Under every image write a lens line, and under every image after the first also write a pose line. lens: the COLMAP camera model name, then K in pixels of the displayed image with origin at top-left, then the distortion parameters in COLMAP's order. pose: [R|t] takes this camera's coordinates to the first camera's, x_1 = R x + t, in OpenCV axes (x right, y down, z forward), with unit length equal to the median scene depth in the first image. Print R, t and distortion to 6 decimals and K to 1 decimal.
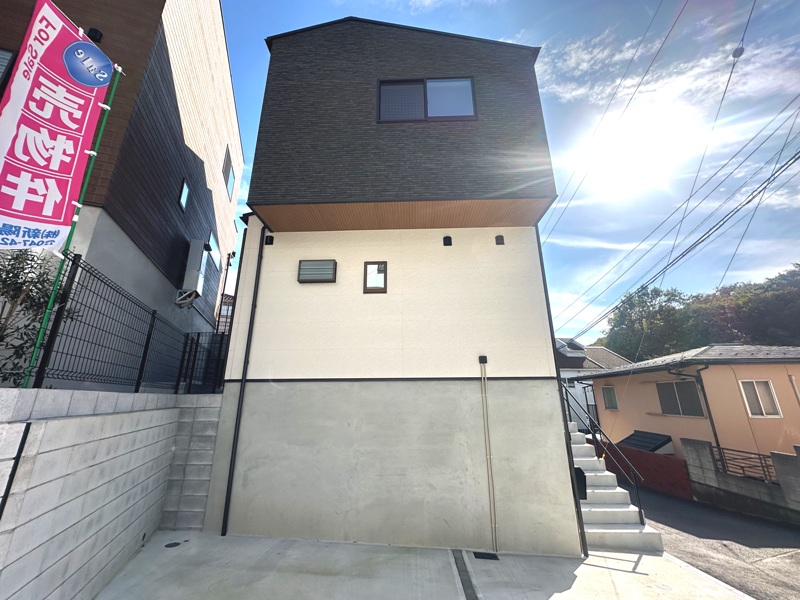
lens RADIAL K [[317.1, 0, 399.2], [0, 317.1, 298.9], [0, 0, 1]] dist [-0.003787, 0.000579]
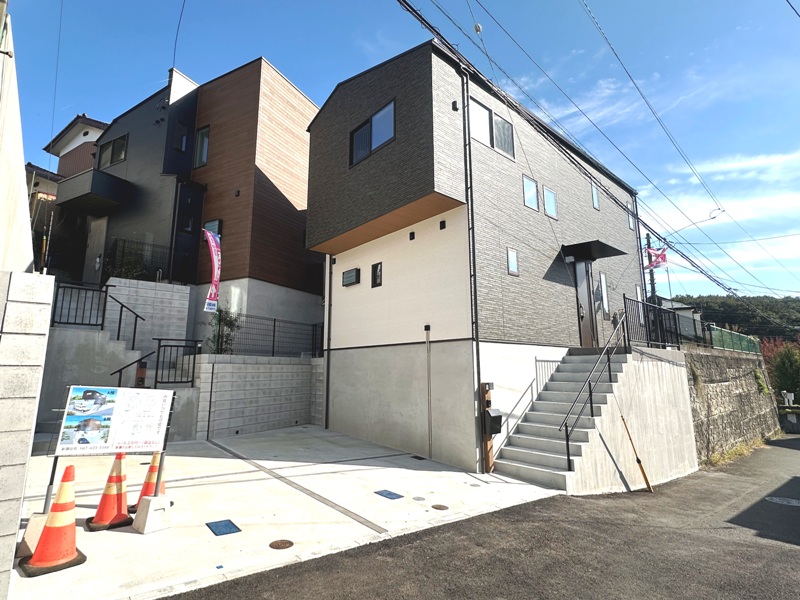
lens RADIAL K [[403.2, 0, 397.4], [0, 403.2, 298.6], [0, 0, 1]] dist [-0.009690, 0.002034]
pose [[0.682964, -0.124311, -0.719797, 1.476443], [0.216381, 0.975615, 0.036817, -0.013612], [0.697667, -0.180895, 0.693208, -0.224877]]
